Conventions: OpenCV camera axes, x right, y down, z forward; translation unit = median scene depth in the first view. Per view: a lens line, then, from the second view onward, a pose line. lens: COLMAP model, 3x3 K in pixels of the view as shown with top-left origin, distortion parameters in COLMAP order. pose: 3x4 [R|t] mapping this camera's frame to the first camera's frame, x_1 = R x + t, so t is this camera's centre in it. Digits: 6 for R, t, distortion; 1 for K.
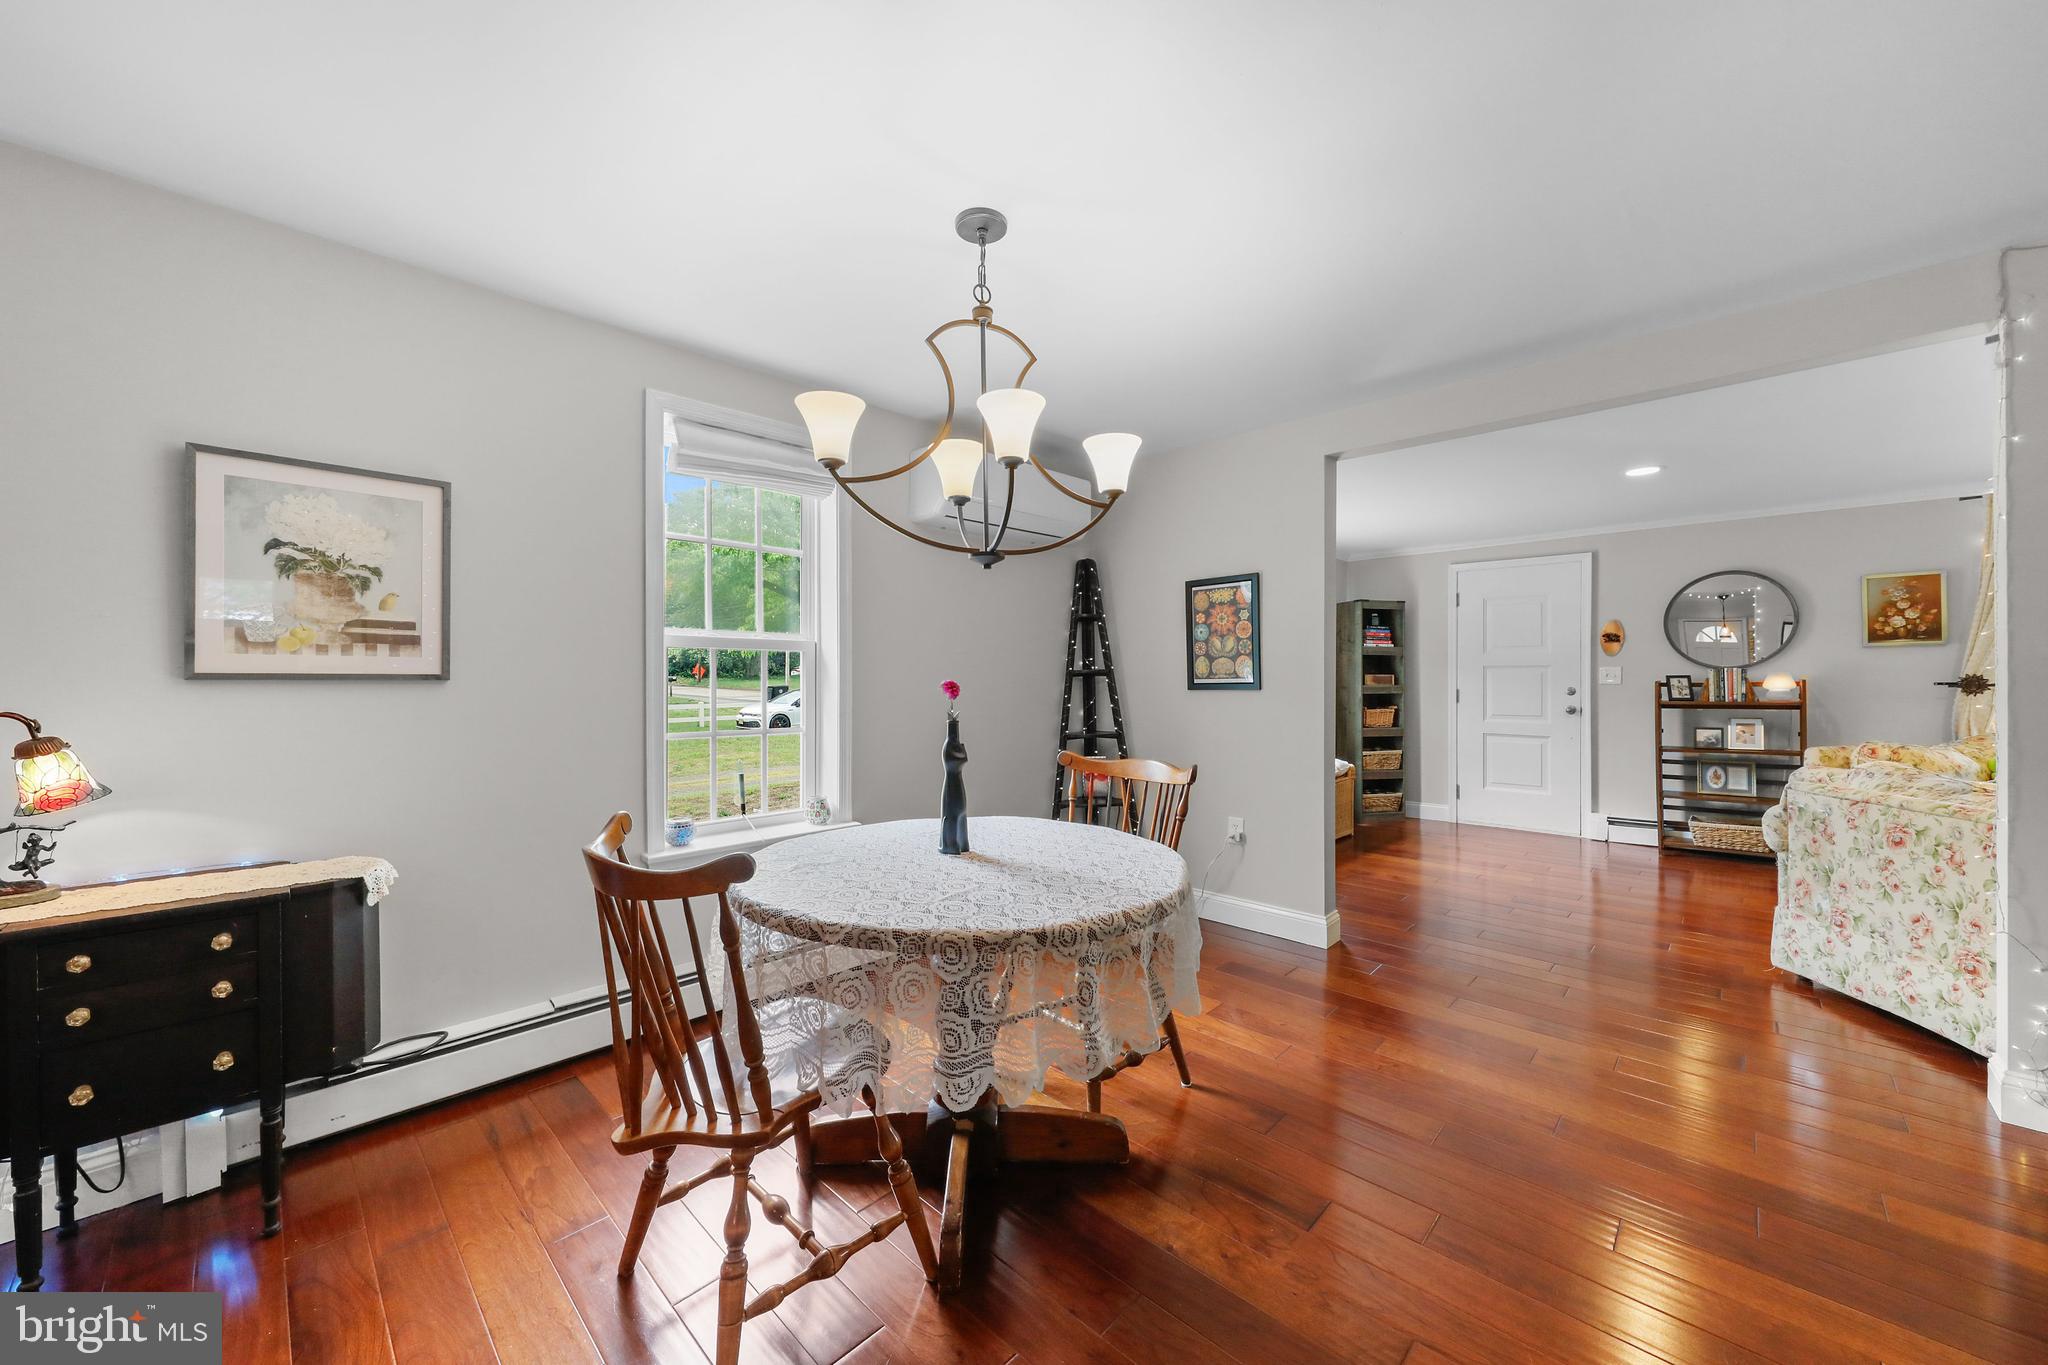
lens RADIAL K [[780.5, 0, 1017.3], [0, 780.5, 680.7], [0, 0, 1]] dist [-0.013571, -0.000197]
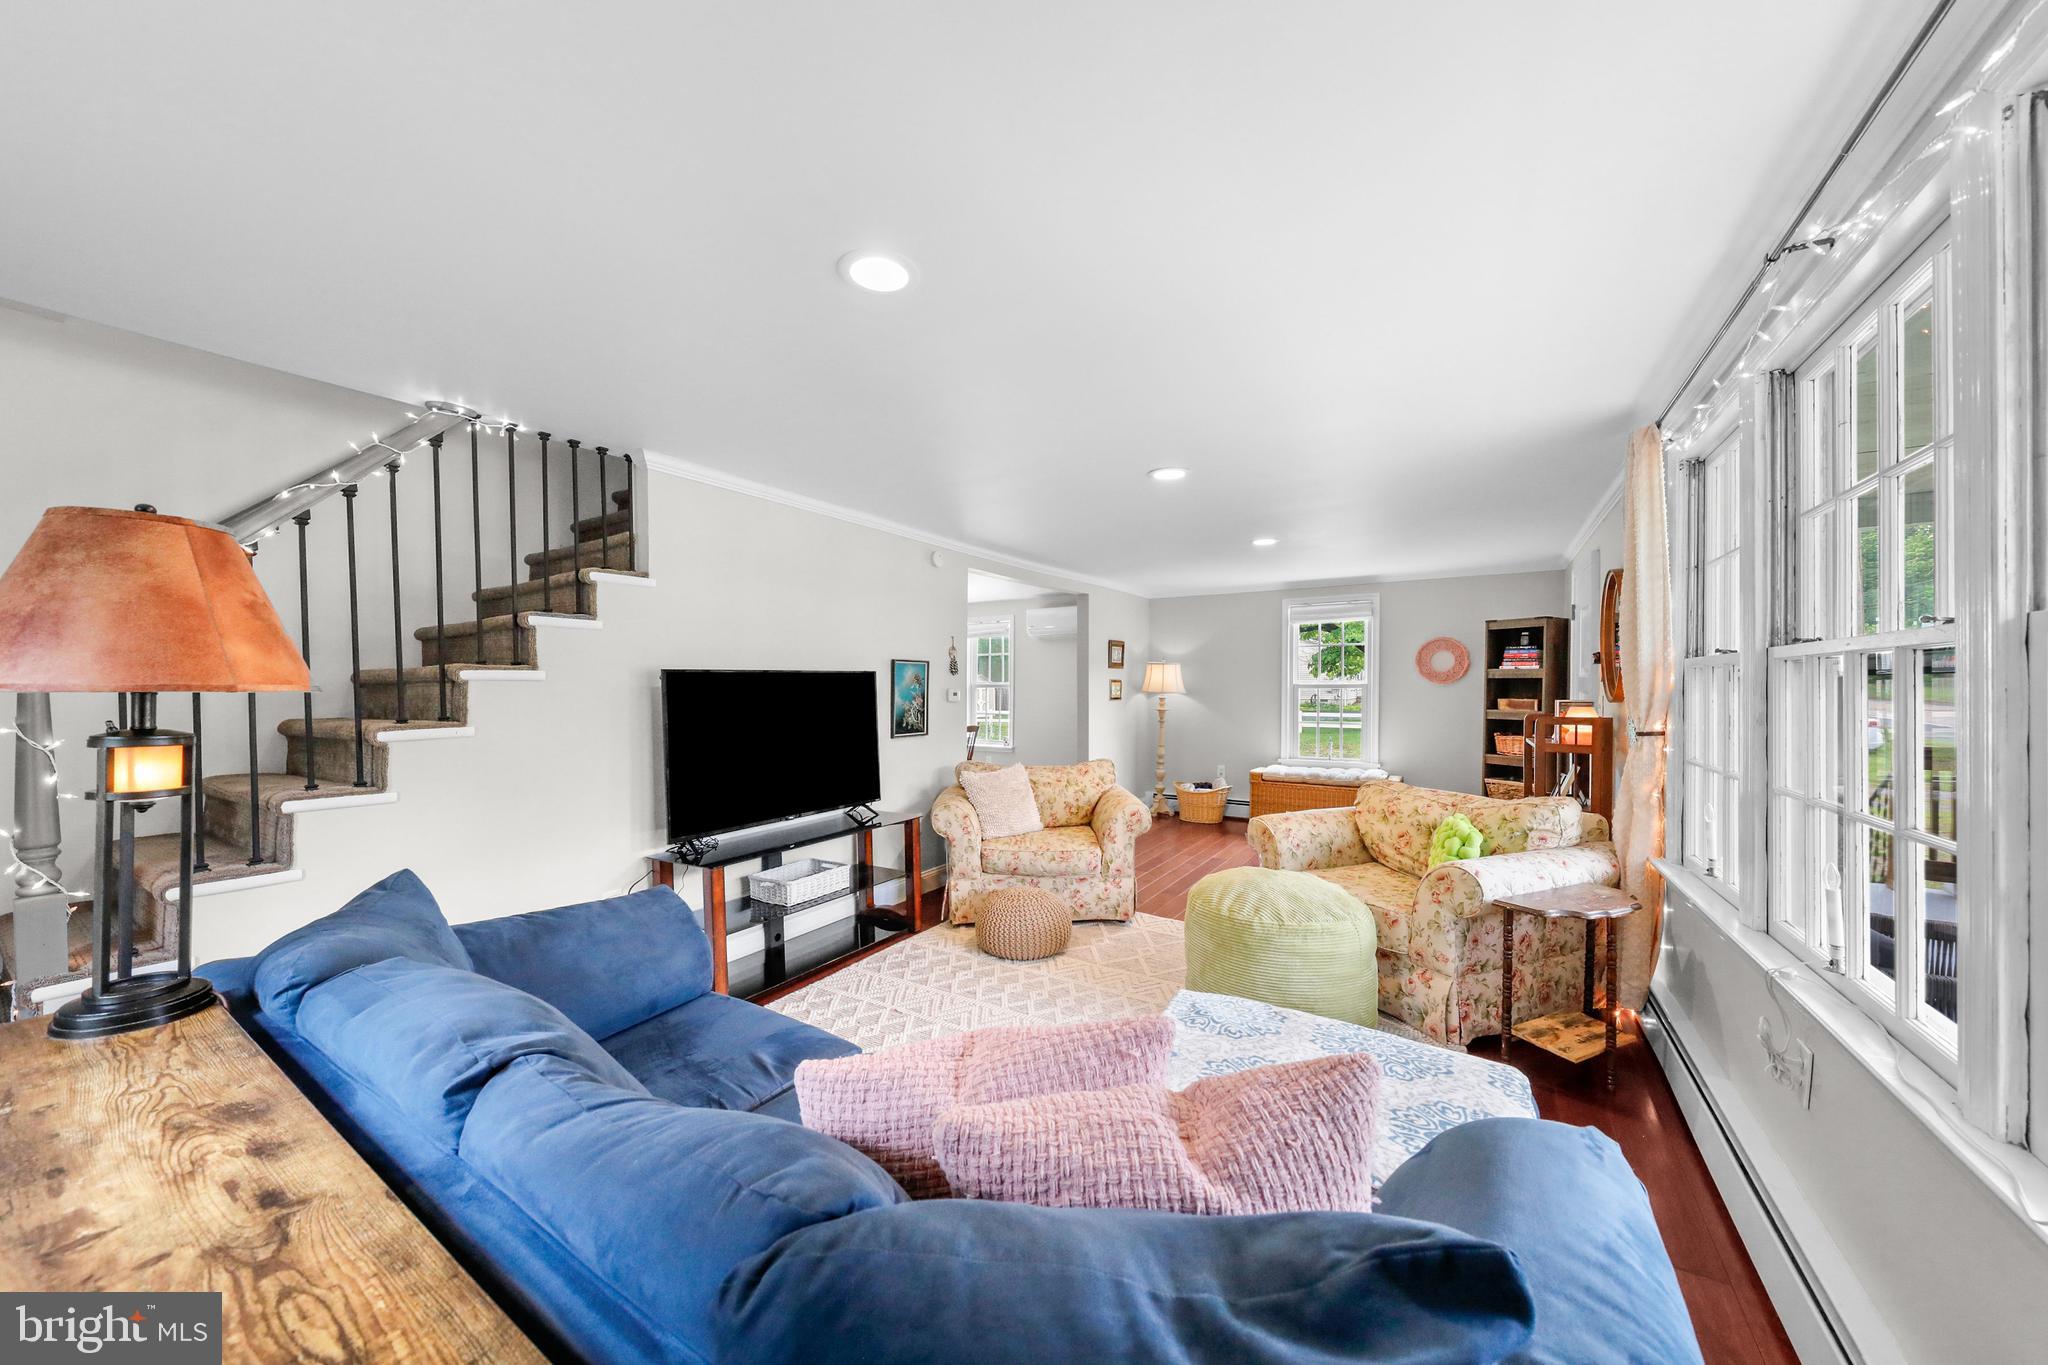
lens RADIAL K [[710.6, 0, 1023.7], [0, 710.6, 686.8], [0, 0, 1]] dist [-0.016641, 0.000209]
pose [[0.221158, 0.005986, -0.975220, 1.398591], [-0.002730, 0.999981, 0.005519, -0.031064], [0.975234, 0.001441, 0.221170, 0.294479]]
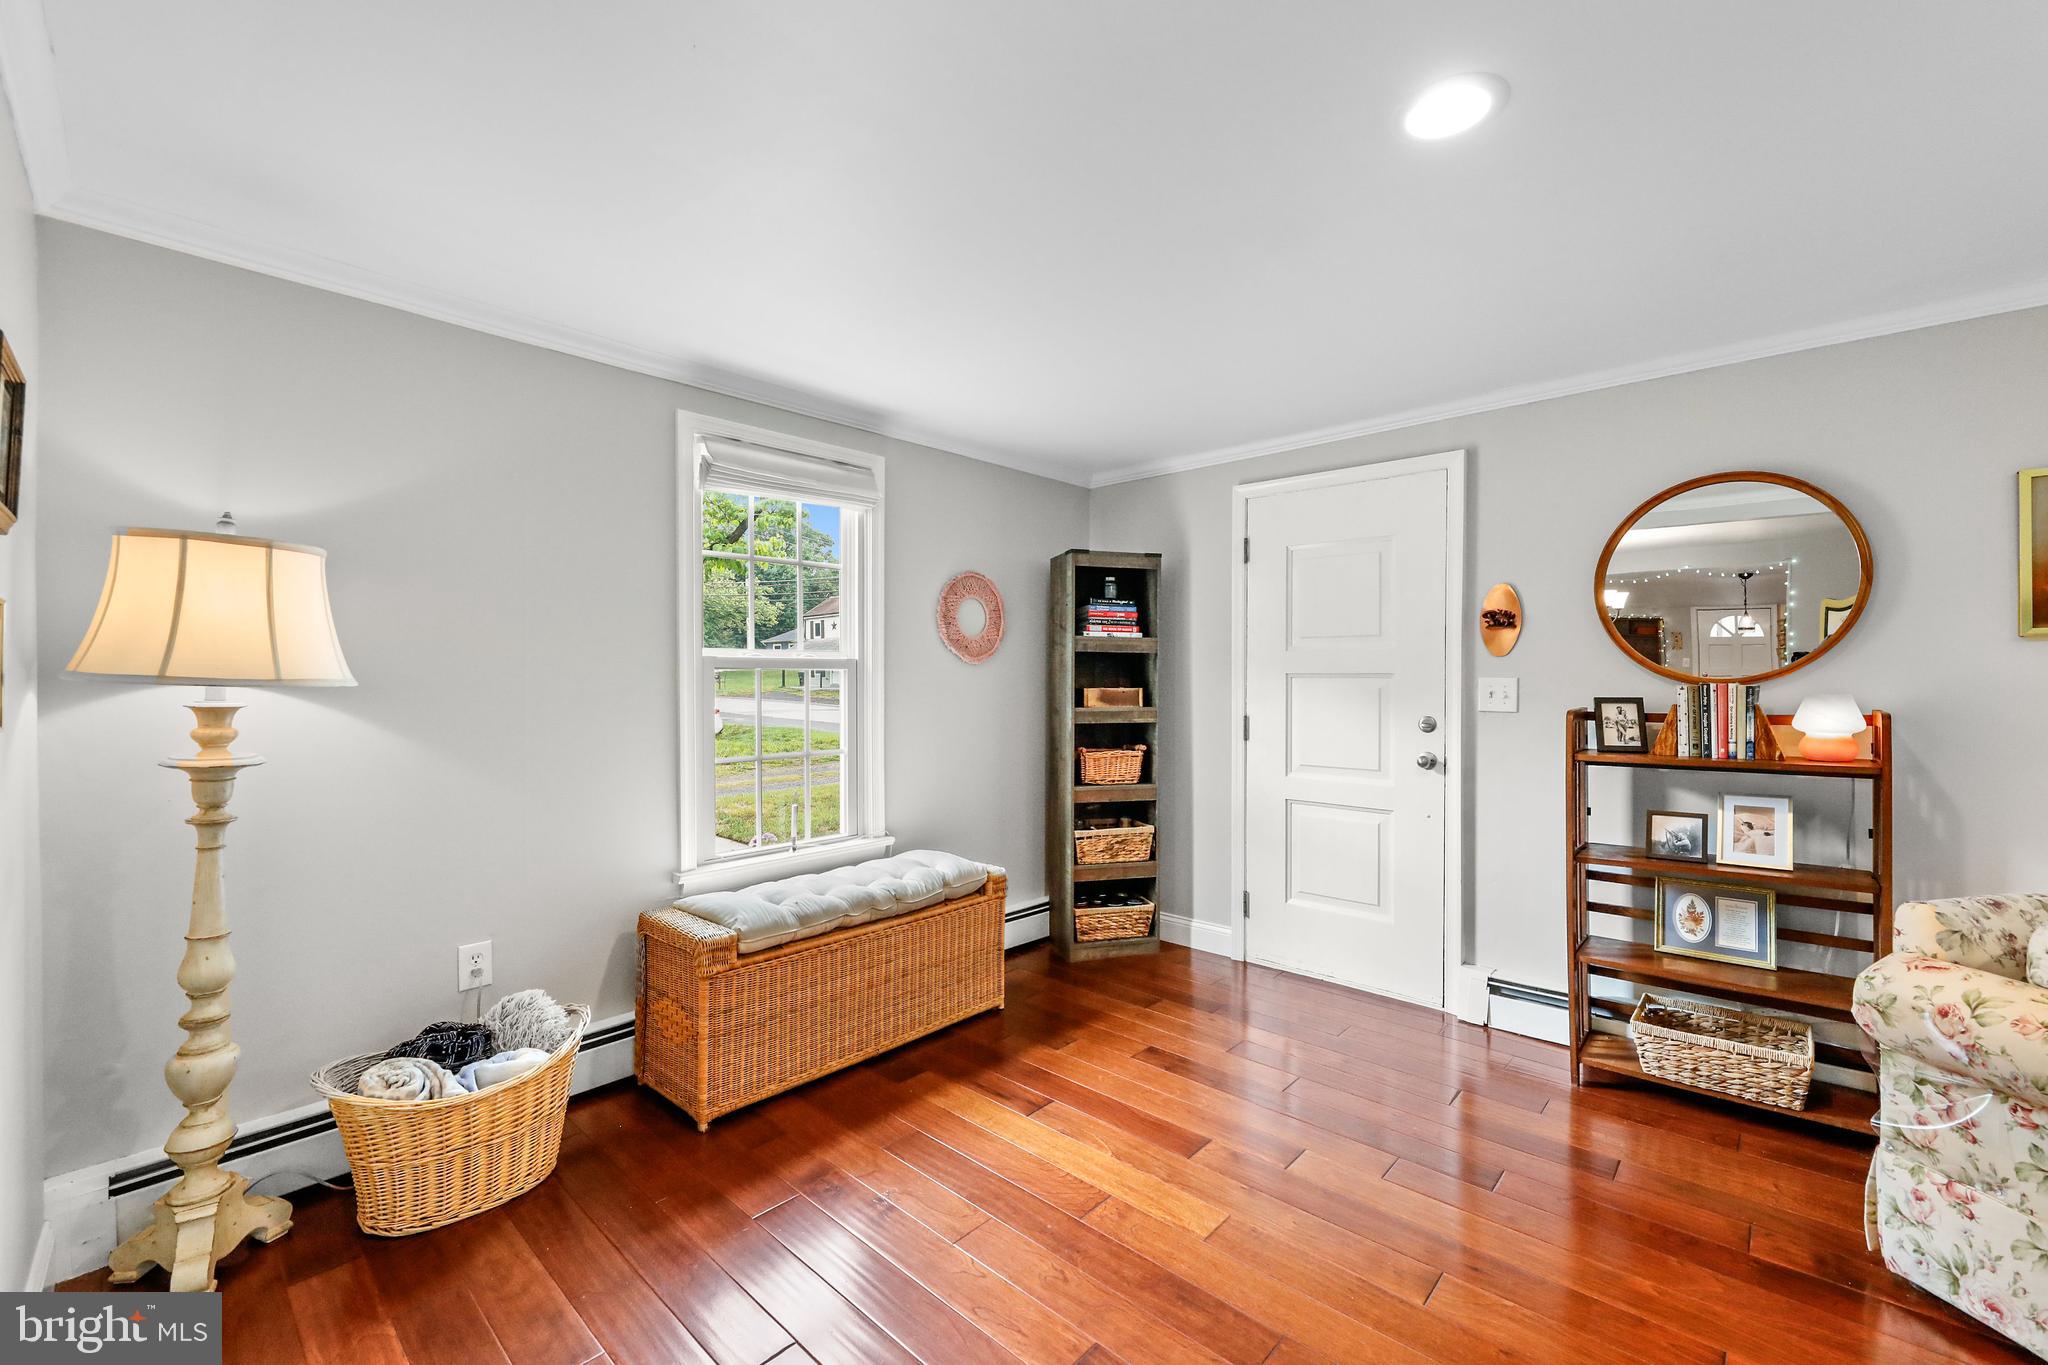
lens RADIAL K [[838.7, 0, 1059.2], [0, 838.7, 686.8], [0, 0, 1]] dist [-0.008505, -0.000379]
pose [[0.999191, 0.003153, 0.040084, 0.490148], [-0.003458, 0.999966, 0.007541, -0.015948], [-0.040059, -0.007673, 0.999168, 0.500482]]
